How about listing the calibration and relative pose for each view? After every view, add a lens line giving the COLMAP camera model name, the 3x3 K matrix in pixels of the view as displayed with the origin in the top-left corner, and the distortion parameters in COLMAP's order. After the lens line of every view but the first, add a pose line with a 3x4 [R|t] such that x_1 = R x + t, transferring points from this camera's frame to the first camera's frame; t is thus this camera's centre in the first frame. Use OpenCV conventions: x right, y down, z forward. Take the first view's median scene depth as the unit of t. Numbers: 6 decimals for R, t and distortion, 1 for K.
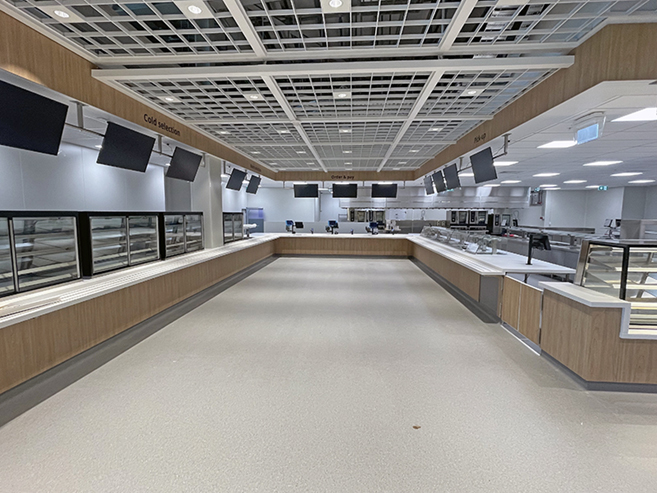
lens RADIAL K [[324.6, 0, 328.5], [0, 324.6, 246.5], [0, 0, 1]] dist [0.001175, 0.000720]
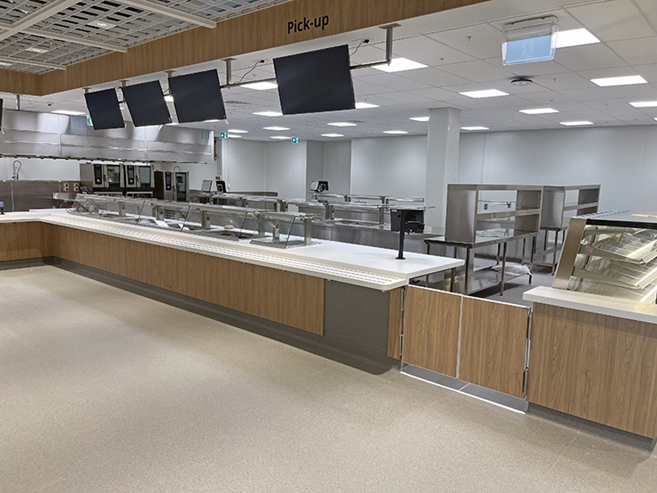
lens RADIAL K [[495.0, 0, 328.3], [0, 495.0, 259.2], [0, 0, 1]] dist [0.003456, -0.001592]
pose [[0.600184, -0.125252, 0.789995, -0.101595], [0.062015, 0.991977, 0.110161, -0.028537], [-0.797455, -0.017126, 0.603136, 0.283927]]
